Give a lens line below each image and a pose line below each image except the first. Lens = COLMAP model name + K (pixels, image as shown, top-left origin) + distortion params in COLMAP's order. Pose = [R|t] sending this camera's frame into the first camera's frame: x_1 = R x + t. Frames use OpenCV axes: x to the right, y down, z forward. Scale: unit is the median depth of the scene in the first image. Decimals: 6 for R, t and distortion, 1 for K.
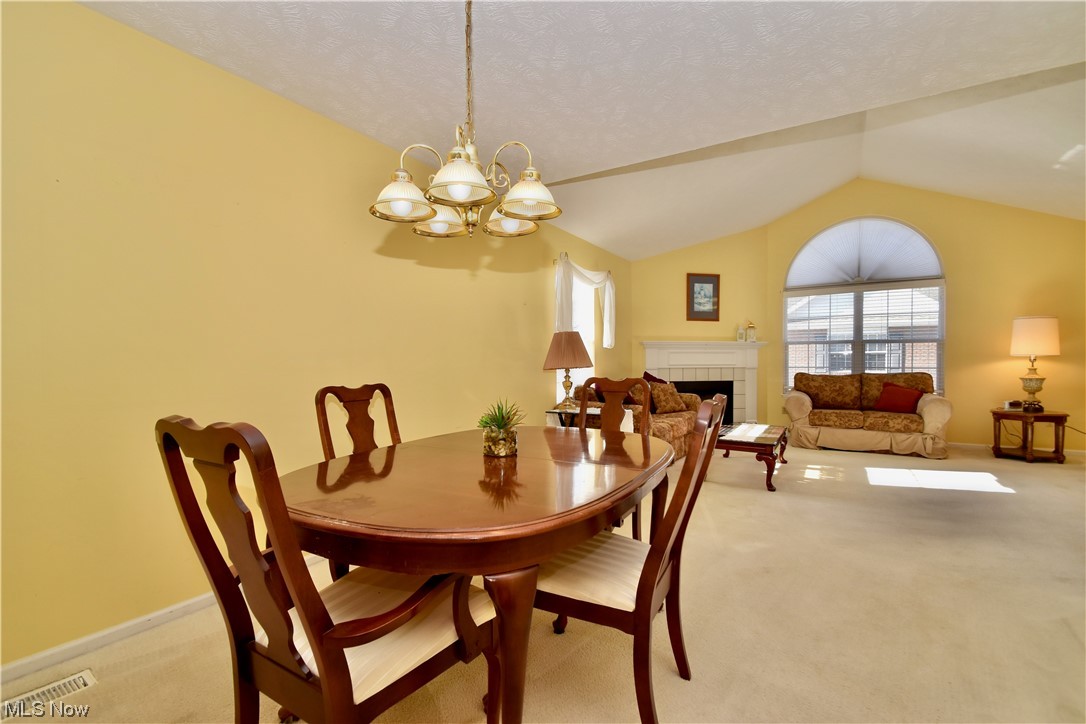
lens RADIAL K [[481.0, 0, 545.4], [0, 481.0, 363.5], [0, 0, 1]] dist [0.003053, -0.000249]
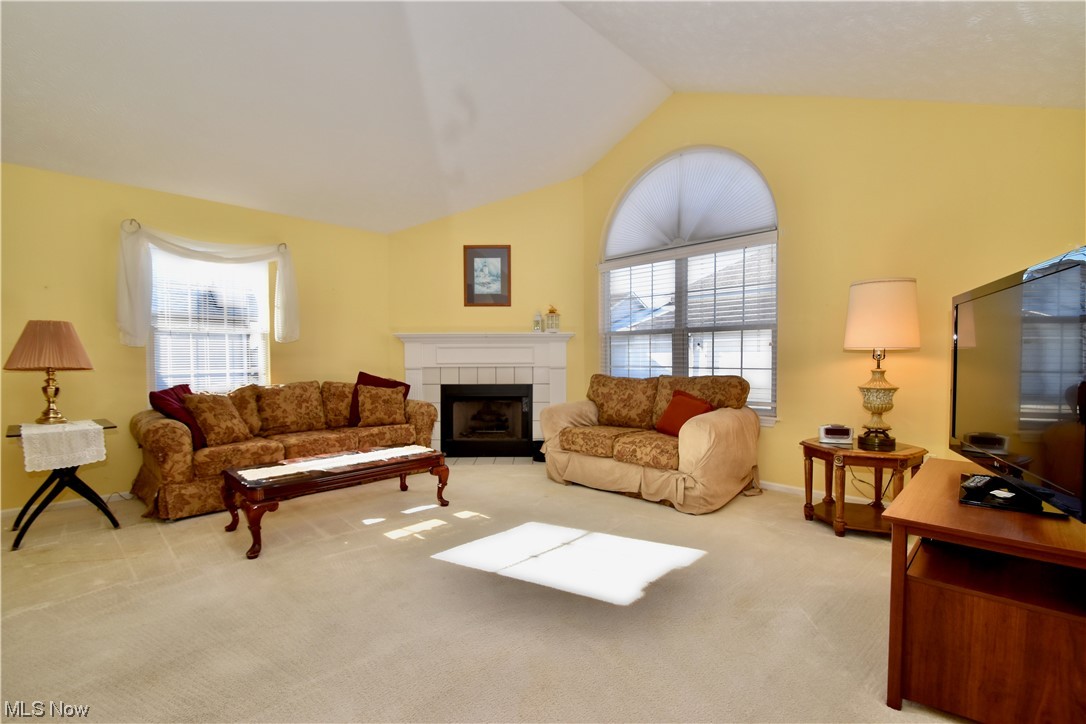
lens RADIAL K [[481.0, 0, 535.8], [0, 481.0, 372.5], [0, 0, 1]] dist [0.003053, -0.000249]
pose [[0.970923, 0.005787, -0.239323, 0.681552], [0.000911, 0.999611, 0.027869, -0.004234], [0.239391, -0.027277, 0.970540, 0.305134]]
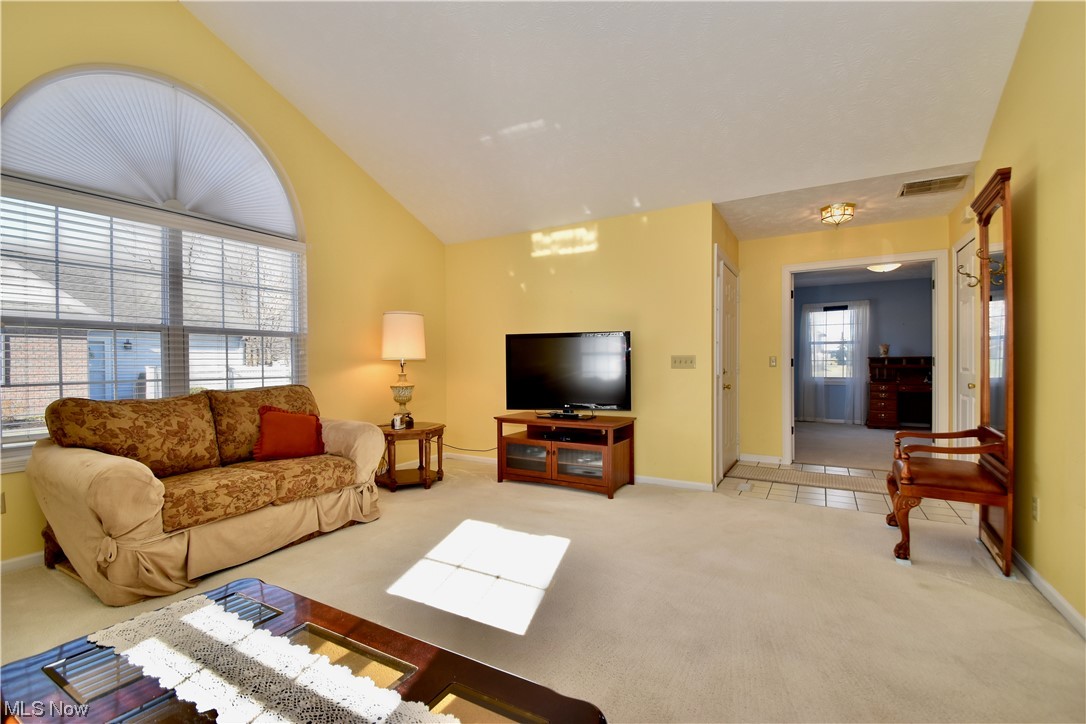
lens RADIAL K [[481.0, 0, 546.3], [0, 481.0, 368.4], [0, 0, 1]] dist [0.003053, -0.000249]
pose [[-0.035334, -0.008495, 0.999339, 0.151369], [0.010420, 0.999906, 0.008868, -0.004803], [-0.999321, 0.010726, -0.035243, 0.703168]]
